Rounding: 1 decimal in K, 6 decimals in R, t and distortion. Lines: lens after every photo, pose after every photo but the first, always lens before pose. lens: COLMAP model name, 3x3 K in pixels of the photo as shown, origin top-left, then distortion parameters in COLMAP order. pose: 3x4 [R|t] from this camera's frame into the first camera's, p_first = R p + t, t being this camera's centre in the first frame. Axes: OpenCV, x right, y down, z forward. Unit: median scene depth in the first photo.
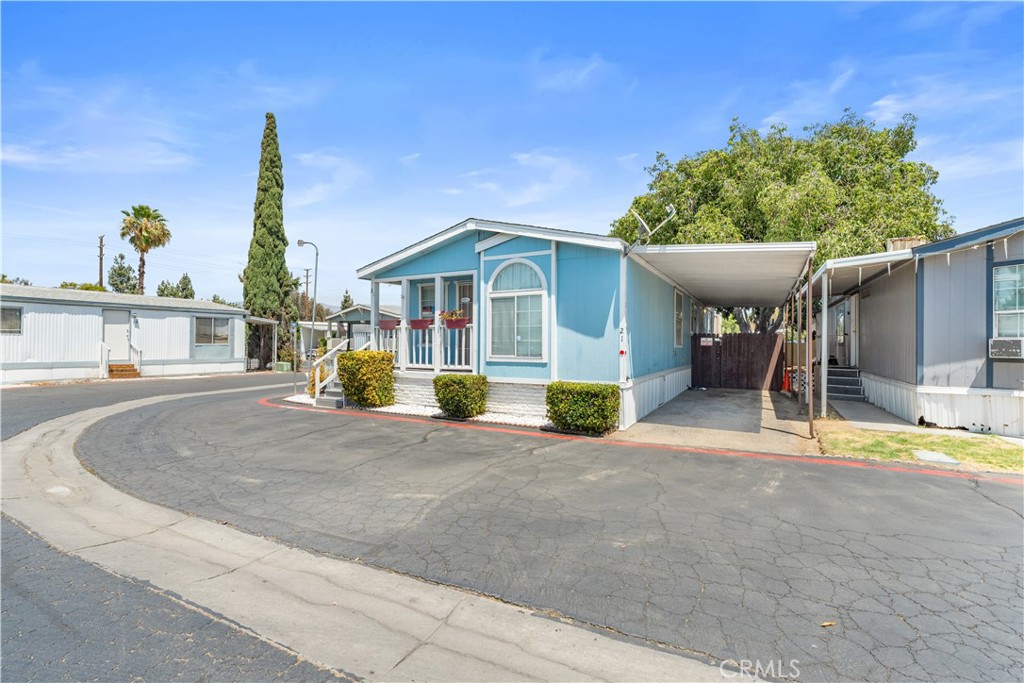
lens RADIAL K [[464.6, 0, 515.6], [0, 464.6, 333.3], [0, 0, 1]] dist [-0.003303, 0.002086]
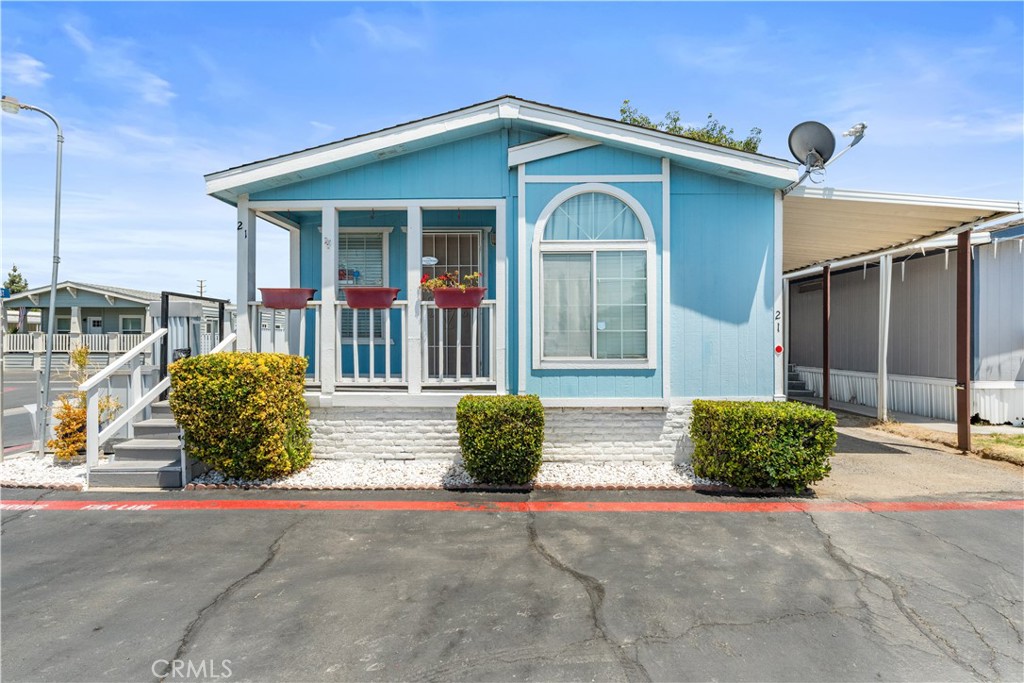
lens RADIAL K [[464.6, 0, 515.6], [0, 464.6, 333.3], [0, 0, 1]] dist [-0.003303, 0.002086]
pose [[0.885194, 0.003547, 0.465209, -0.319756], [-0.005067, 0.999985, 0.002018, 0.017430], [-0.465195, -0.004143, 0.885199, 0.512207]]
